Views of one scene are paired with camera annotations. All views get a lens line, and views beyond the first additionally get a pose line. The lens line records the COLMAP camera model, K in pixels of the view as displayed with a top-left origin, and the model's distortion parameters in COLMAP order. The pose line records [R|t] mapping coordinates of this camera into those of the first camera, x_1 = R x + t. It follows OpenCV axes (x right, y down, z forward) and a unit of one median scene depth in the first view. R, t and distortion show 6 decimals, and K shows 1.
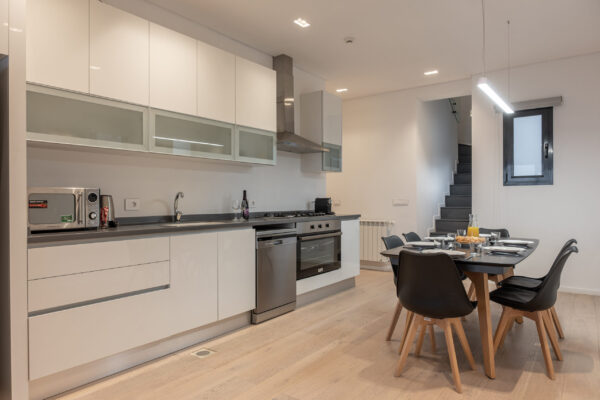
lens RADIAL K [[400.5, 0, 298.7], [0, 400.5, 199.0], [0, 0, 1]] dist [-0.008760, -0.007226]
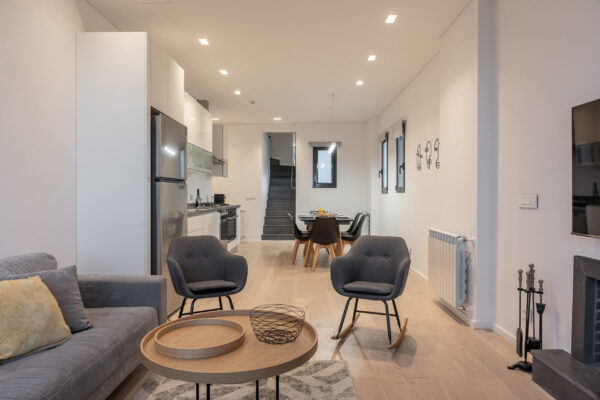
lens RADIAL K [[400.5, 0, 302.1], [0, 400.5, 199.4], [0, 0, 1]] dist [-0.008760, -0.007226]
pose [[0.807423, -0.002413, 0.589968, -0.593970], [-0.004176, 0.999943, 0.009805, 0.001501], [-0.589958, -0.010380, 0.807367, -0.426383]]
